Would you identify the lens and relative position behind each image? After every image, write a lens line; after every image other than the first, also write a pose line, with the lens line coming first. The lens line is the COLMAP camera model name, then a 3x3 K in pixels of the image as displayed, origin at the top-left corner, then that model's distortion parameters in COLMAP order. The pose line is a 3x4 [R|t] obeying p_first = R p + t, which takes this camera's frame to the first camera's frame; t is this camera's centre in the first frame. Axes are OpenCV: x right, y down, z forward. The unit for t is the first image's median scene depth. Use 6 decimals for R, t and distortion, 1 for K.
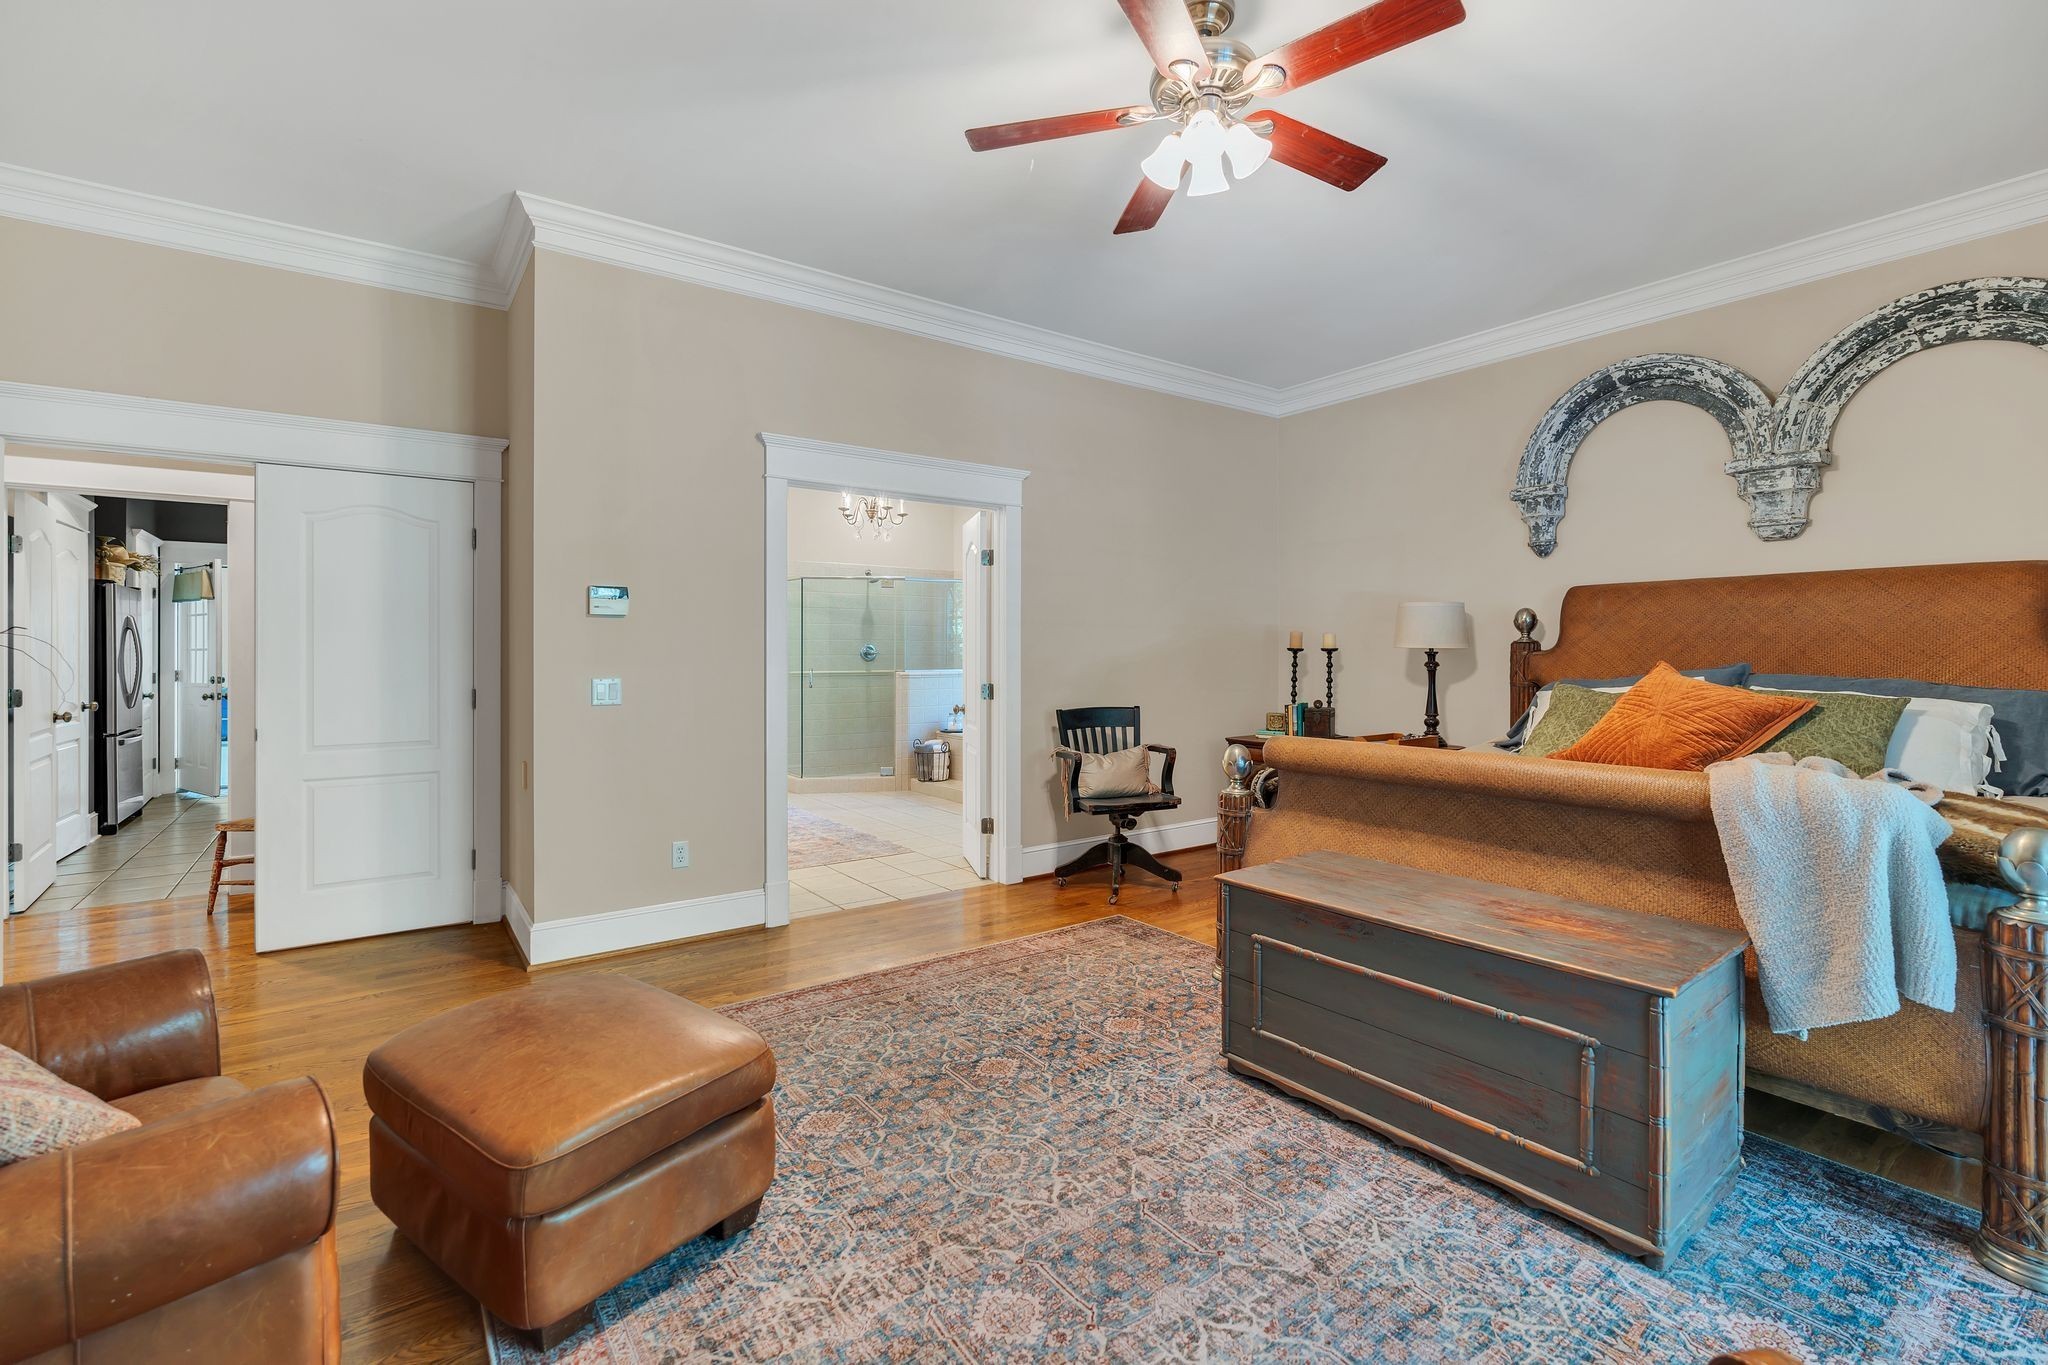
lens RADIAL K [[918.2, 0, 1025.6], [0, 918.2, 663.7], [0, 0, 1]] dist [-0.003284, 0.000227]
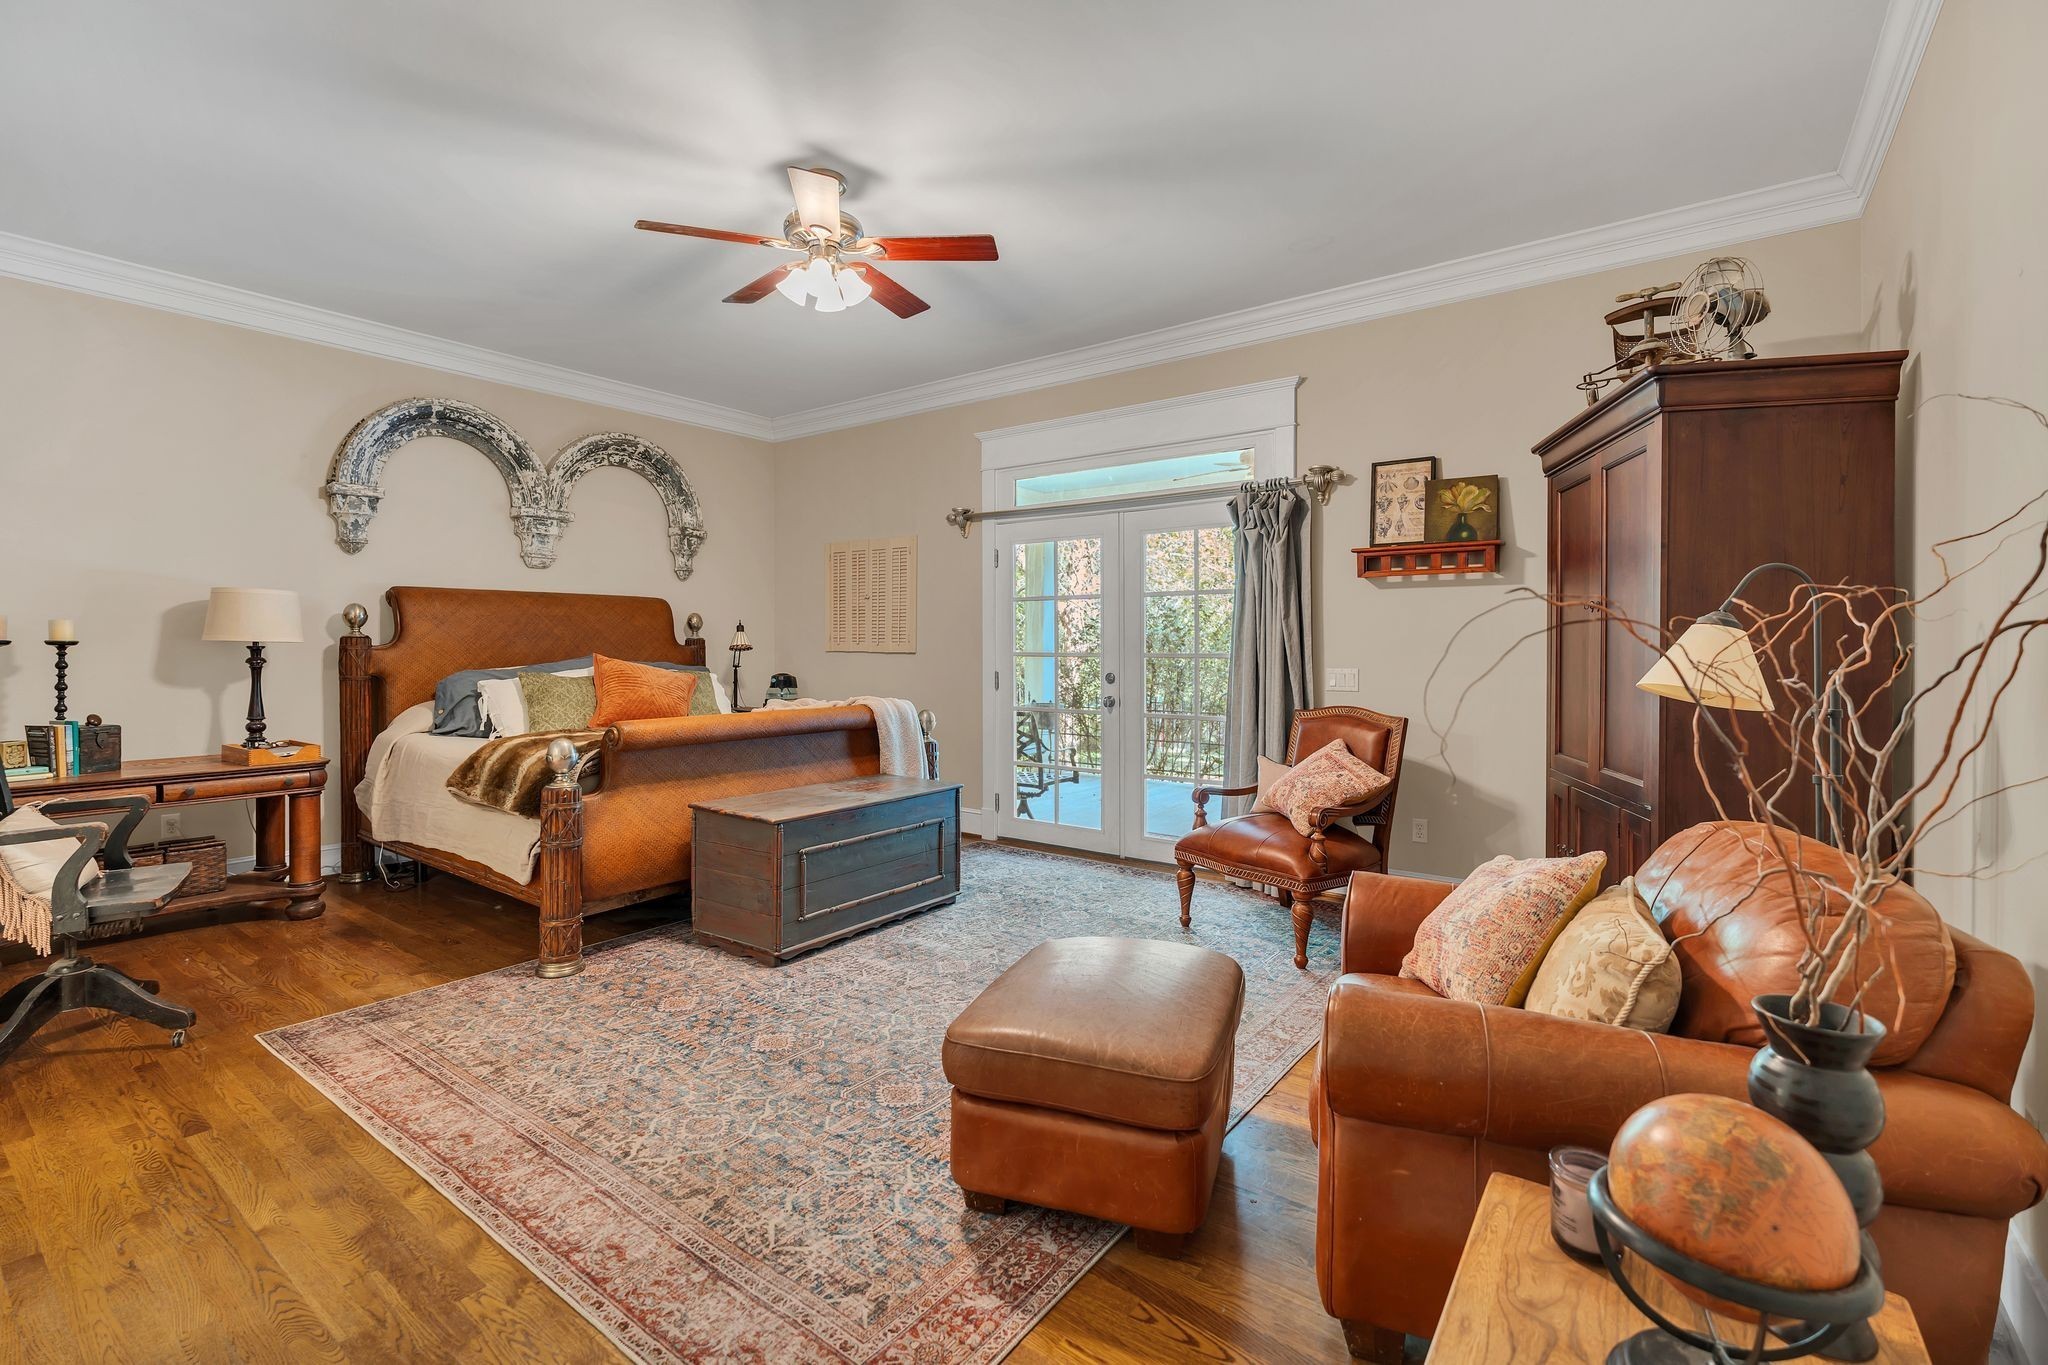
lens RADIAL K [[918.2, 0, 1025.6], [0, 918.2, 663.7], [0, 0, 1]] dist [-0.003284, 0.000227]
pose [[-0.306387, -0.015963, 0.951773, -0.809519], [0.012263, 0.999710, 0.020714, -0.007249], [-0.951828, 0.018018, -0.306102, 0.758879]]
